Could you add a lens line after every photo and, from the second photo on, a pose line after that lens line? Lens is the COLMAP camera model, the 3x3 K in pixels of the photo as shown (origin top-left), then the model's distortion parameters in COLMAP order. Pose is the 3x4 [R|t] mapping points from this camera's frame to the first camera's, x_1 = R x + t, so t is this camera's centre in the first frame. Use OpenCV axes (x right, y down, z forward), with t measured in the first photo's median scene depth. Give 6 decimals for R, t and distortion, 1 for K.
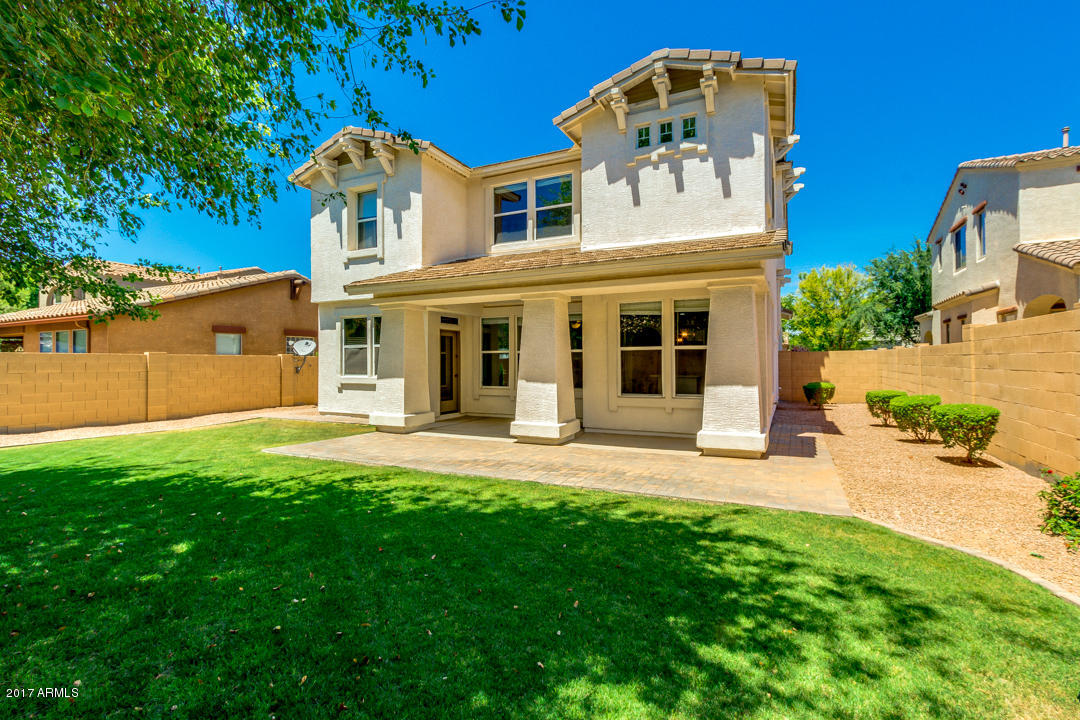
lens RADIAL K [[490.7, 0, 545.0], [0, 490.7, 365.7], [0, 0, 1]] dist [-0.002797, -0.000325]
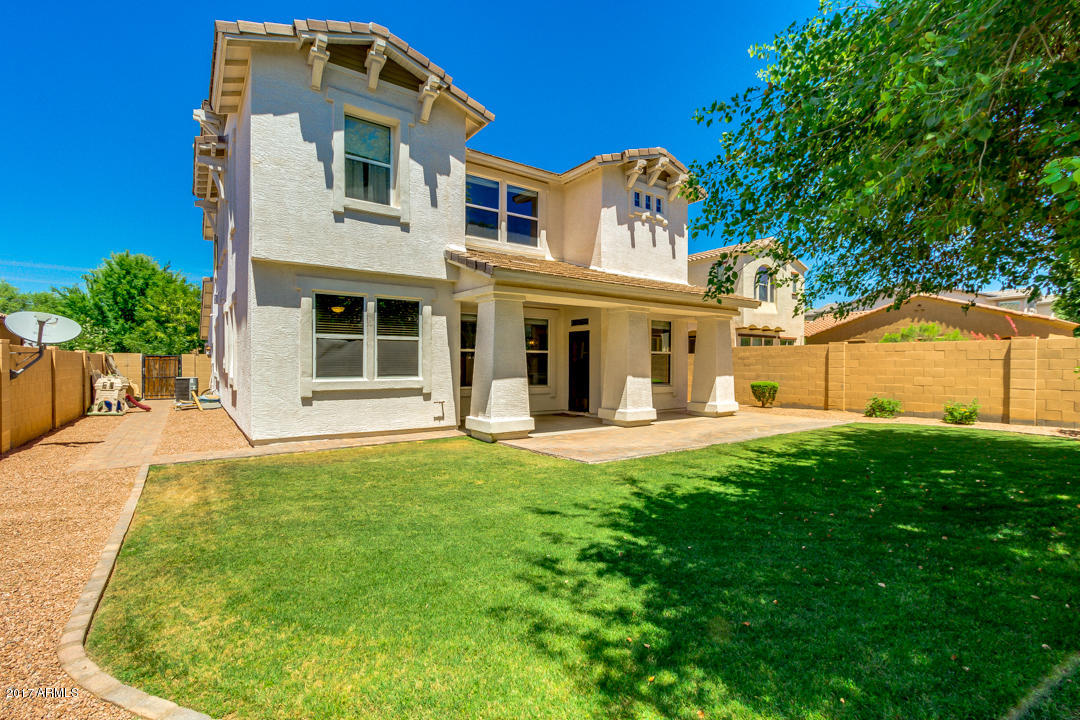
lens RADIAL K [[490.7, 0, 545.0], [0, 490.7, 365.7], [0, 0, 1]] dist [-0.002797, -0.000325]
pose [[0.484018, -0.000398, 0.875058, -1.508789], [0.001708, 0.999998, -0.000490, 0.005165], [-0.875056, 0.001732, 0.484018, 0.741210]]
